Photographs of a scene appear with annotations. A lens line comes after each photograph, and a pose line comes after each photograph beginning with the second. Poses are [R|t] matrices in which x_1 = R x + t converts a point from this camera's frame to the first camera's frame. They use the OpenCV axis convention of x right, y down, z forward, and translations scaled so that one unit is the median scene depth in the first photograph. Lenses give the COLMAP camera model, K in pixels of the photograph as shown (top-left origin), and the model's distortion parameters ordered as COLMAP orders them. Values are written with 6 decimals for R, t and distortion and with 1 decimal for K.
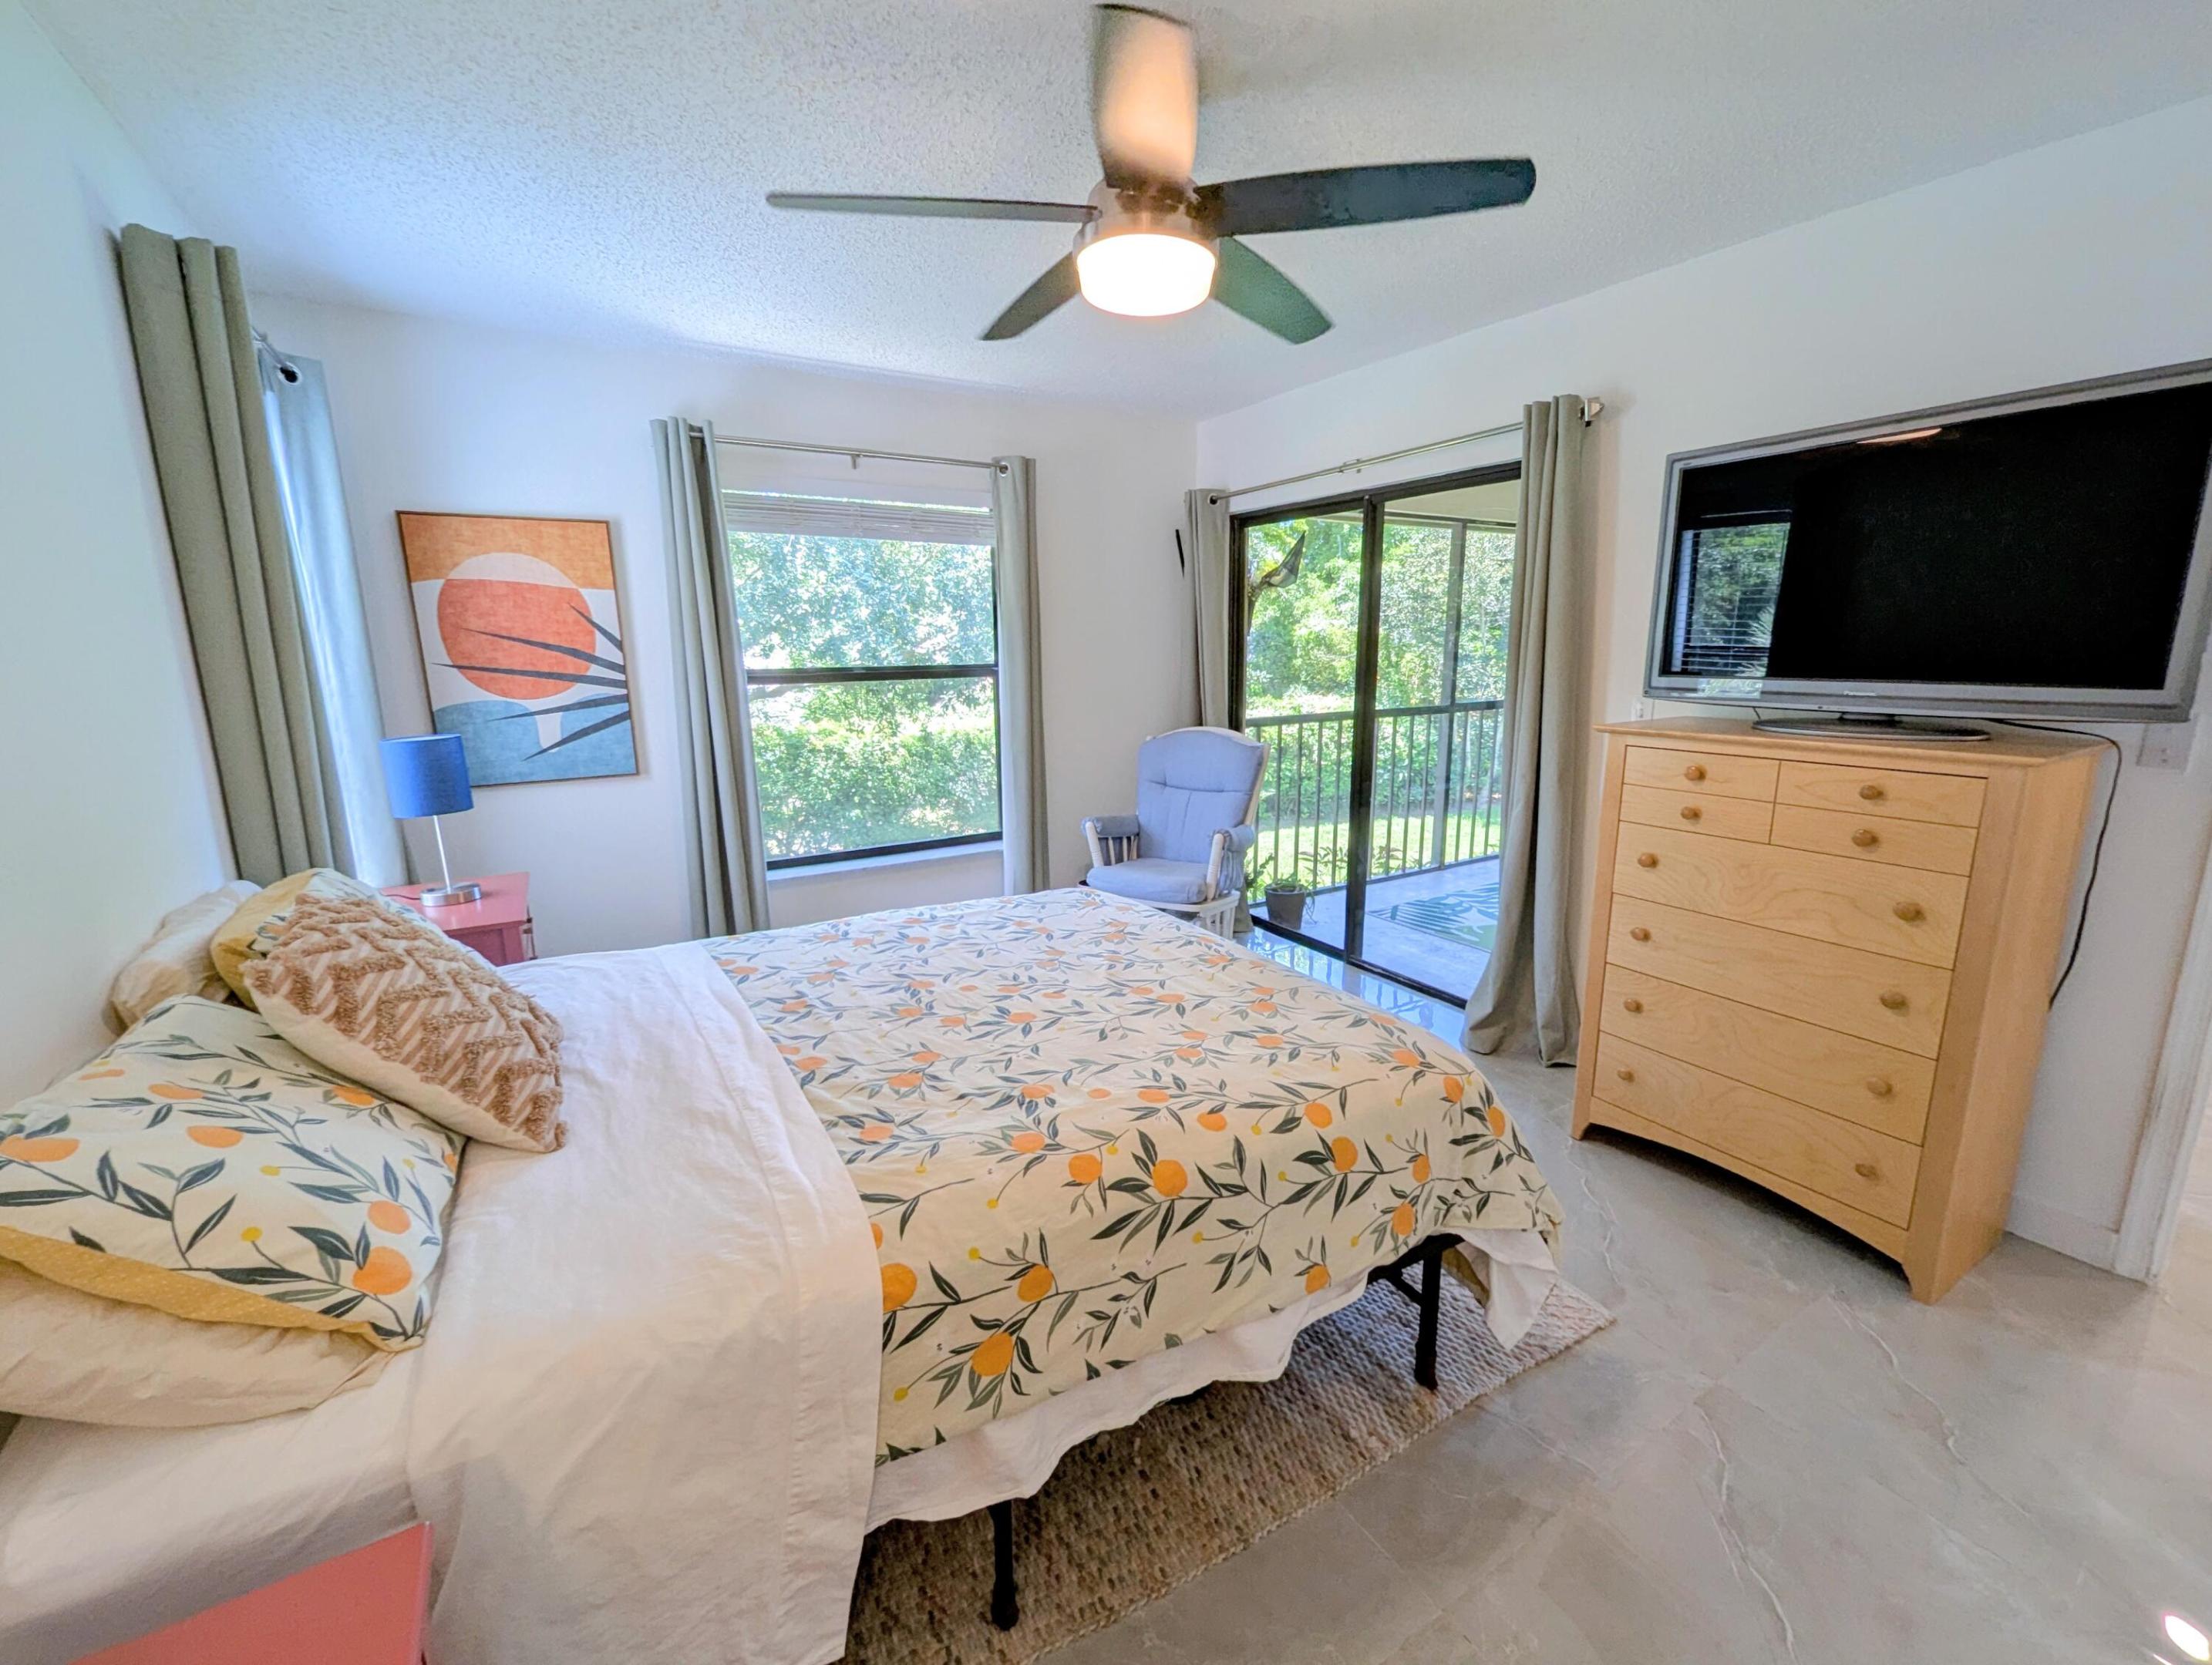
lens RADIAL K [[927.6, 0, 1121.8], [0, 927.6, 835.2], [0, 0, 1]] dist [-0.001789, 0.000320]
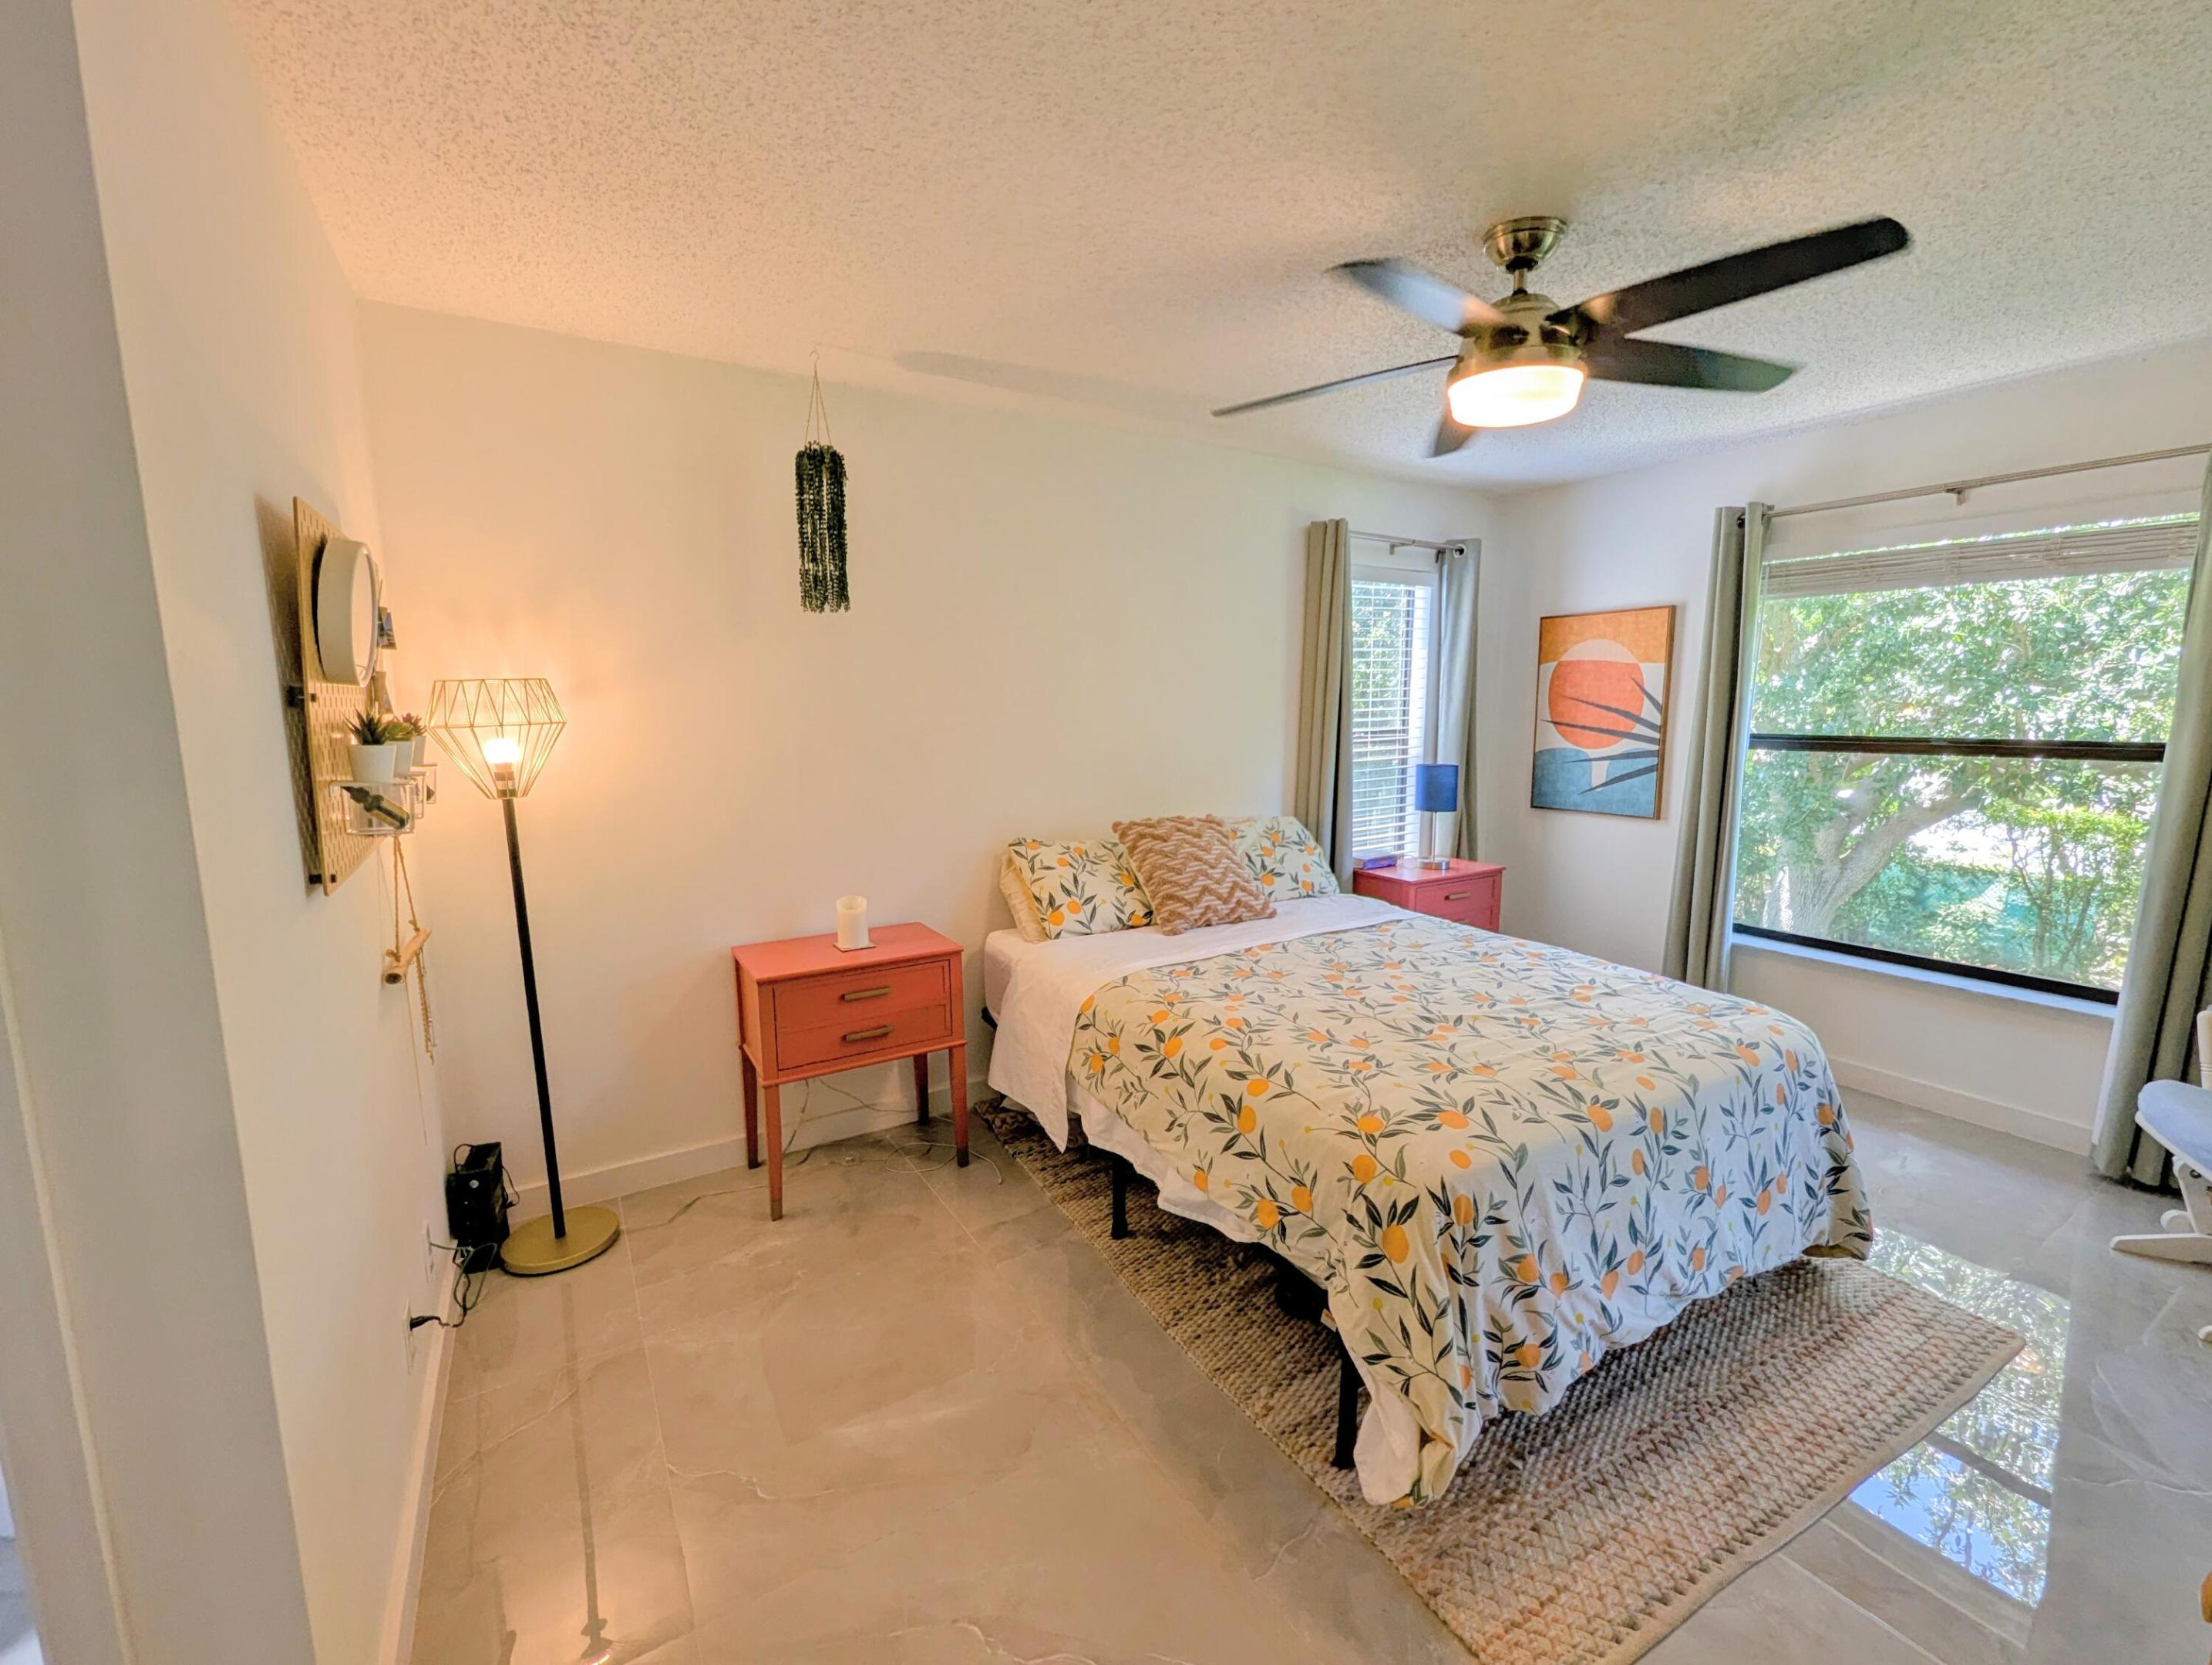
lens RADIAL K [[927.6, 0, 1116.3], [0, 927.6, 837.0], [0, 0, 1]] dist [-0.001789, 0.000320]
pose [[-0.007775, 0.152400, -0.988288, 0.775765], [-0.203089, 0.967480, 0.150789, -0.100168], [0.979129, 0.201883, 0.023429, 0.388366]]
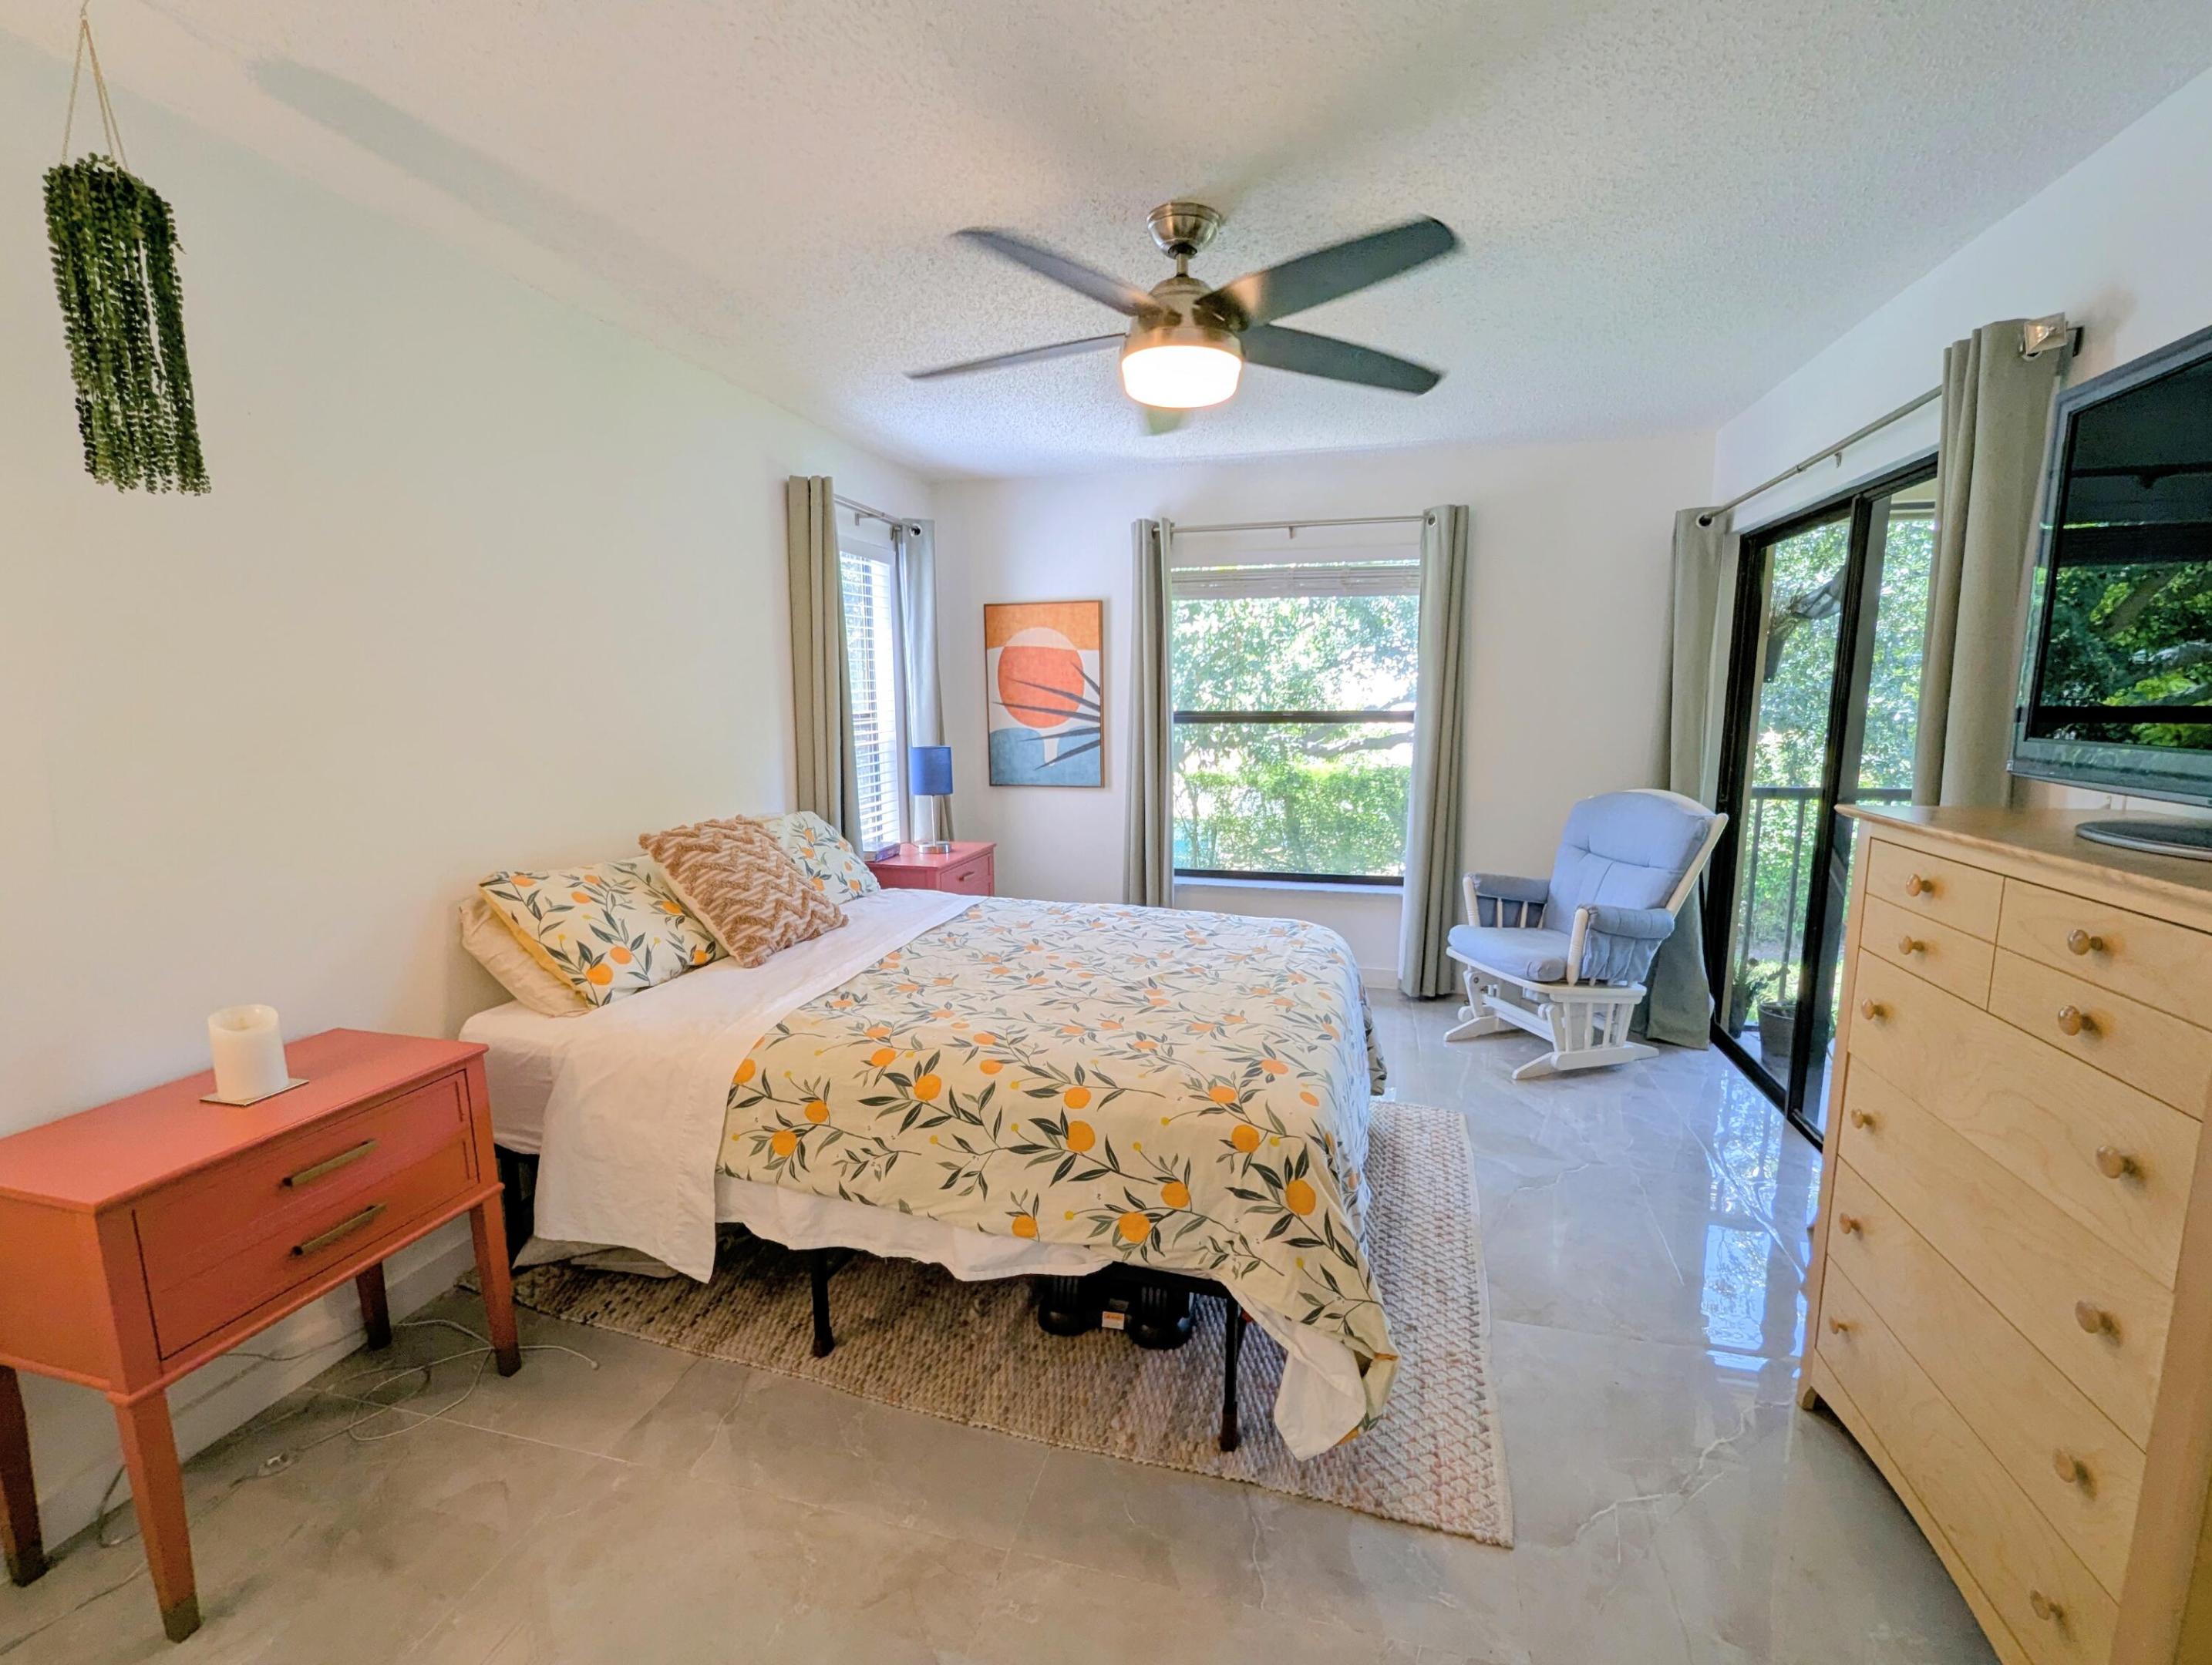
lens RADIAL K [[927.6, 0, 1120.4], [0, 927.6, 837.6], [0, 0, 1]] dist [-0.001789, 0.000320]
pose [[0.689581, 0.115366, -0.714961, 0.558550], [-0.150990, 0.988438, 0.013864, -0.019791], [0.708294, 0.098392, 0.699027, 0.116890]]
